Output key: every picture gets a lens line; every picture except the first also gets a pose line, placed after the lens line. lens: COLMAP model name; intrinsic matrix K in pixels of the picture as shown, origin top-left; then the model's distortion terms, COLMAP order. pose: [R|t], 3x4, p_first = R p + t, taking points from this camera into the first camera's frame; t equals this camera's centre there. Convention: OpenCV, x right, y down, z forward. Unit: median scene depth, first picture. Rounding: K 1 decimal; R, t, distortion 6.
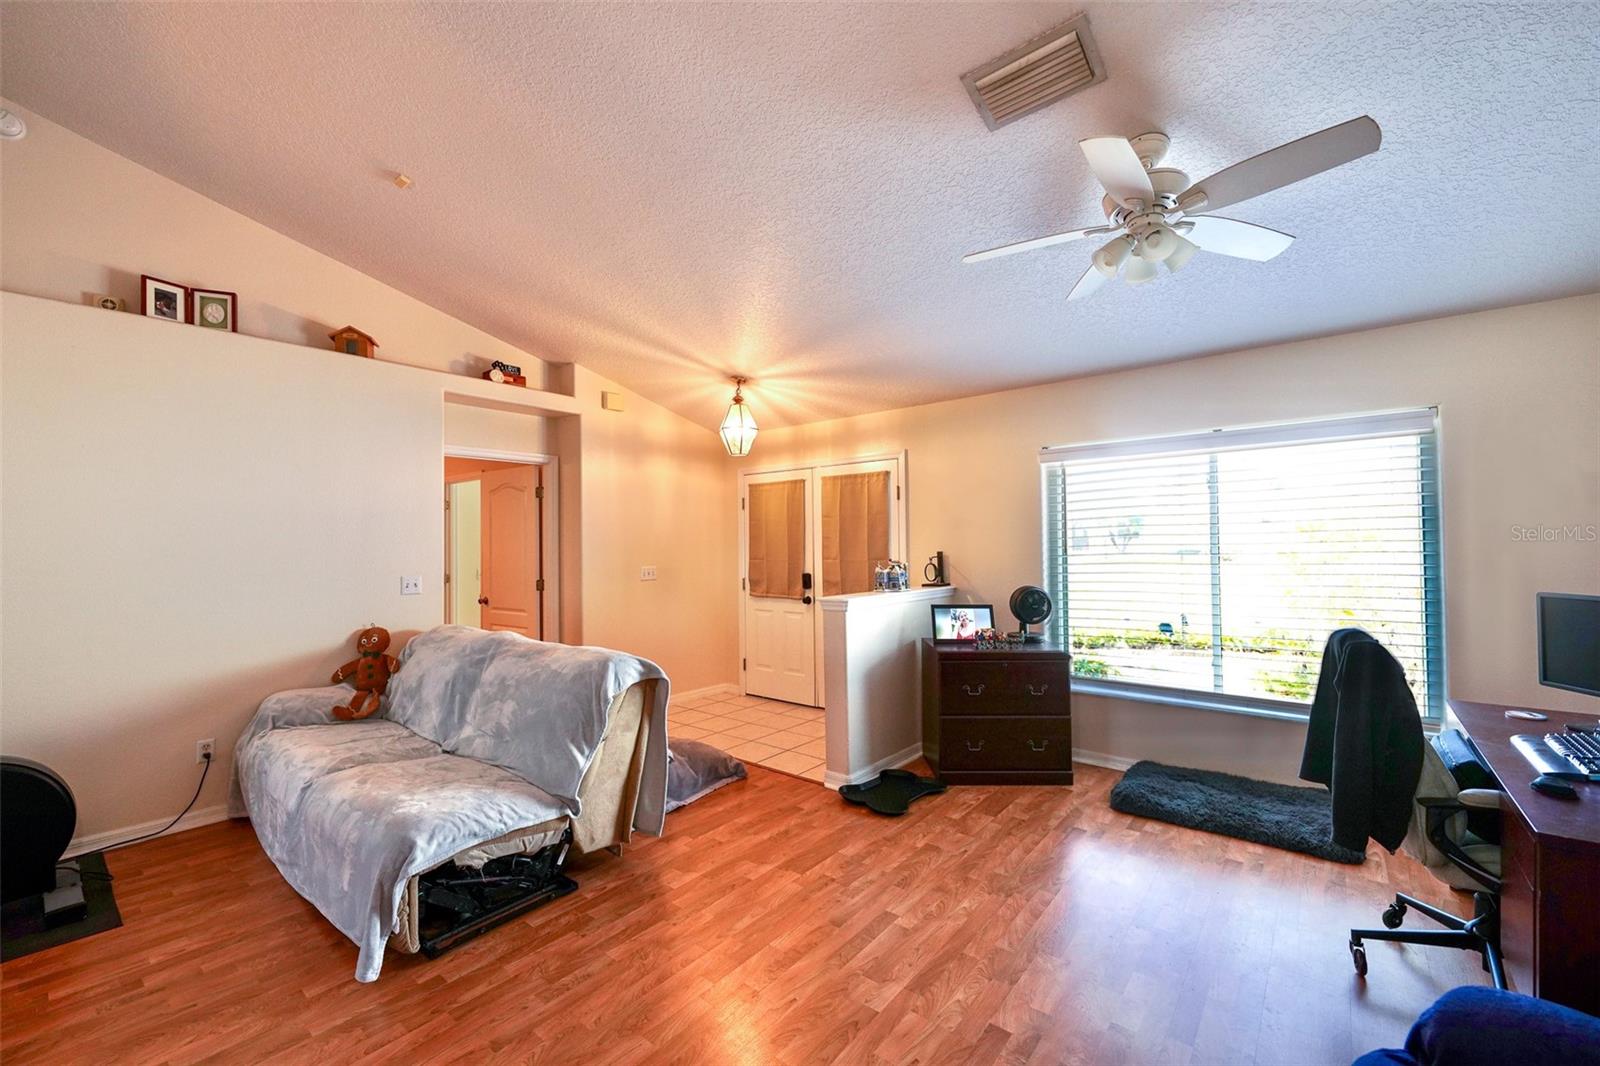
lens RADIAL K [[643.4, 0, 803.3], [0, 643.4, 535.4], [0, 0, 1]] dist [0.009793, -0.007862]
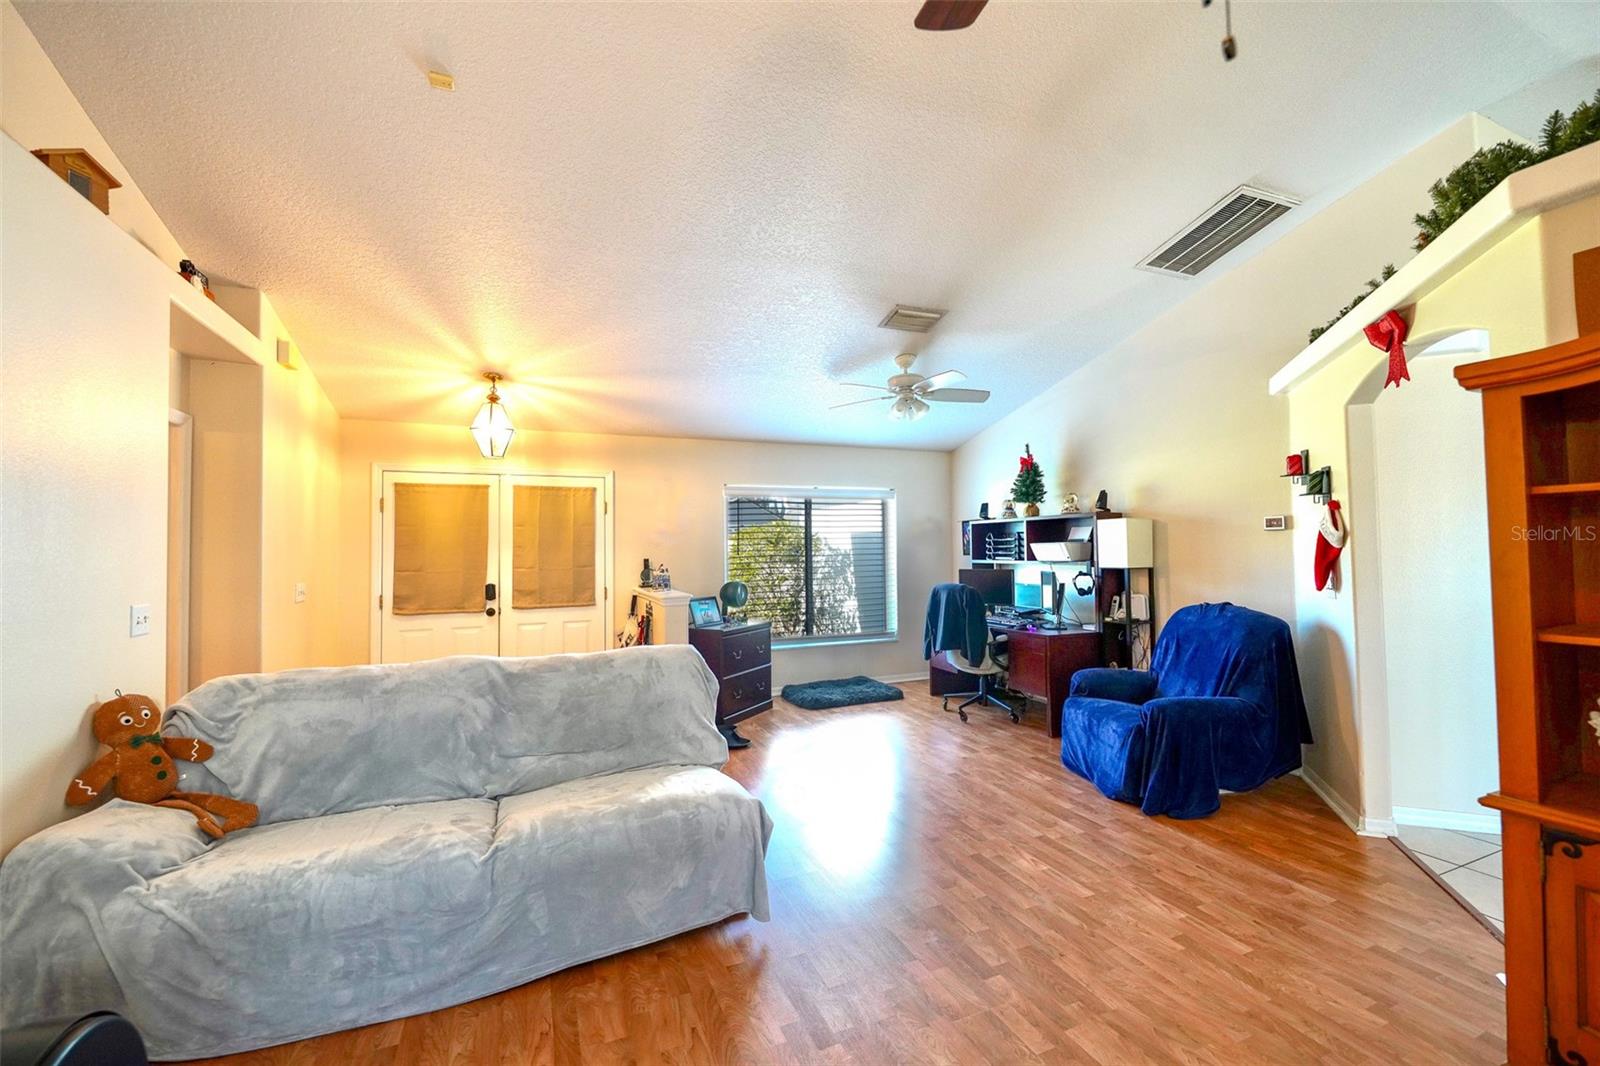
lens RADIAL K [[643.4, 0, 795.5], [0, 643.4, 540.1], [0, 0, 1]] dist [0.009793, -0.007862]
pose [[0.470874, 0.019323, 0.881989, -0.658271], [-0.004396, 0.999799, -0.019557, 0.011107], [-0.882190, 0.005331, 0.470864, 0.157985]]
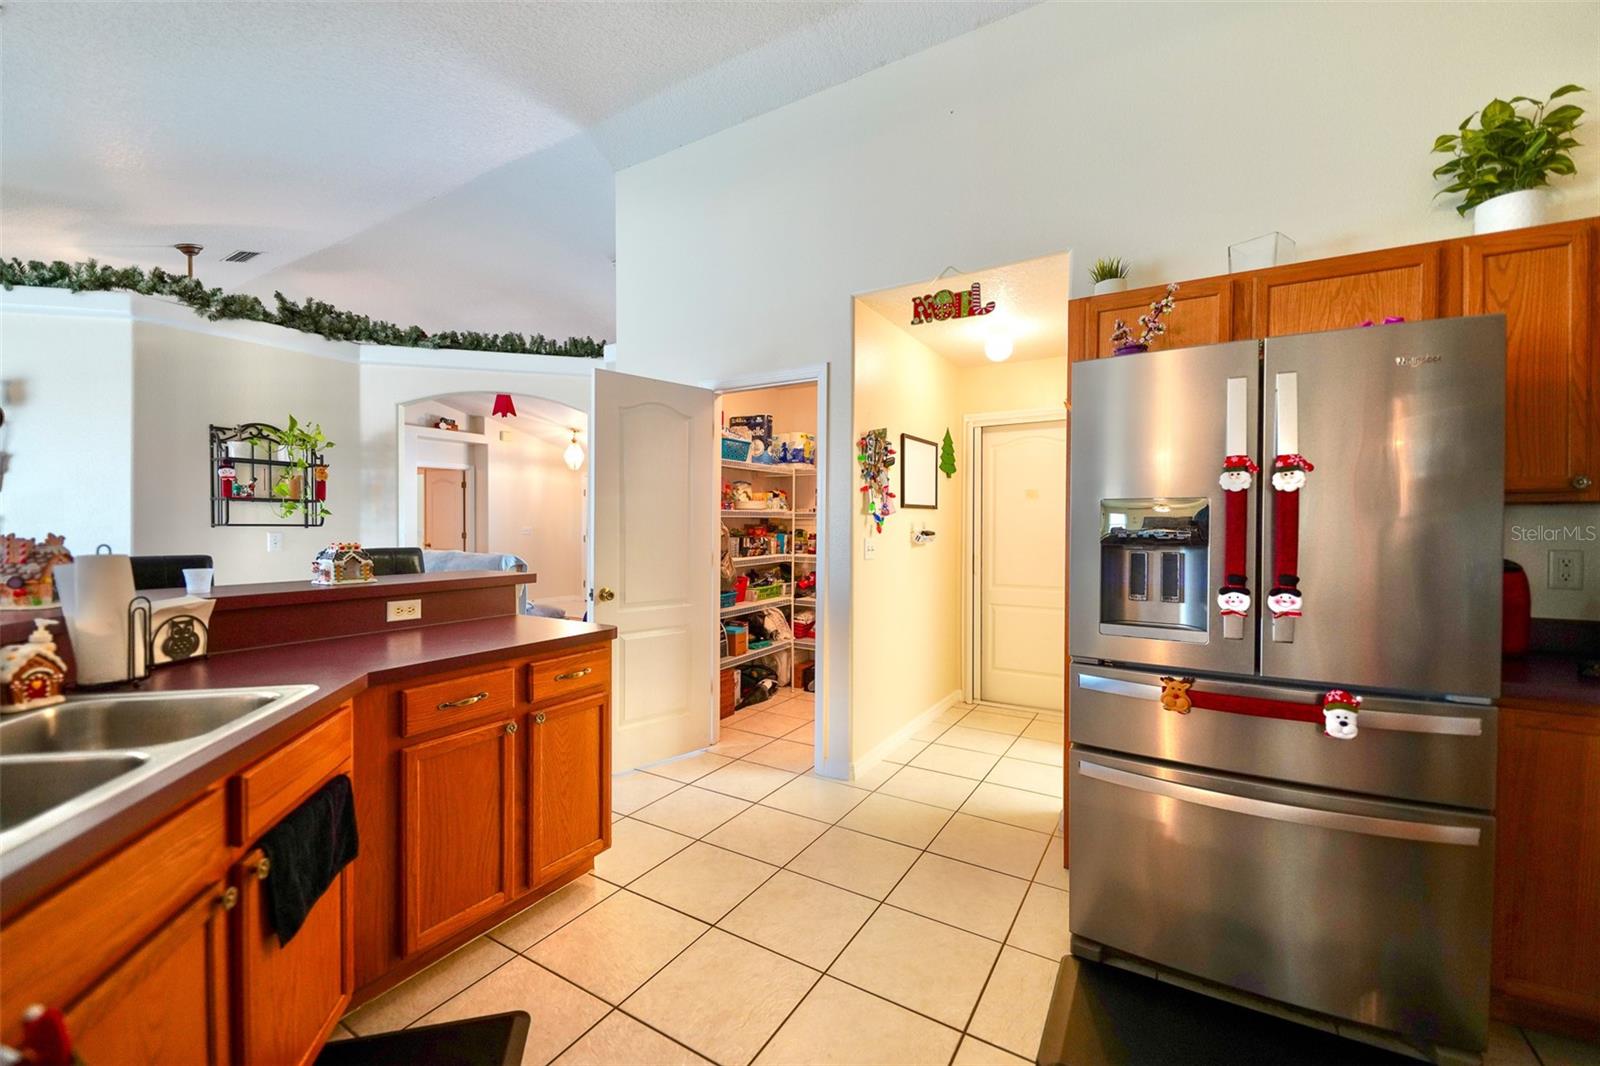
lens RADIAL K [[643.4, 0, 804.8], [0, 643.4, 529.3], [0, 0, 1]] dist [0.009793, -0.007862]
pose [[0.989790, 0.012089, 0.142017, 0.290854], [-0.014688, 0.999743, 0.017269, 0.013100], [-0.141772, -0.019179, 0.989714, -0.950362]]
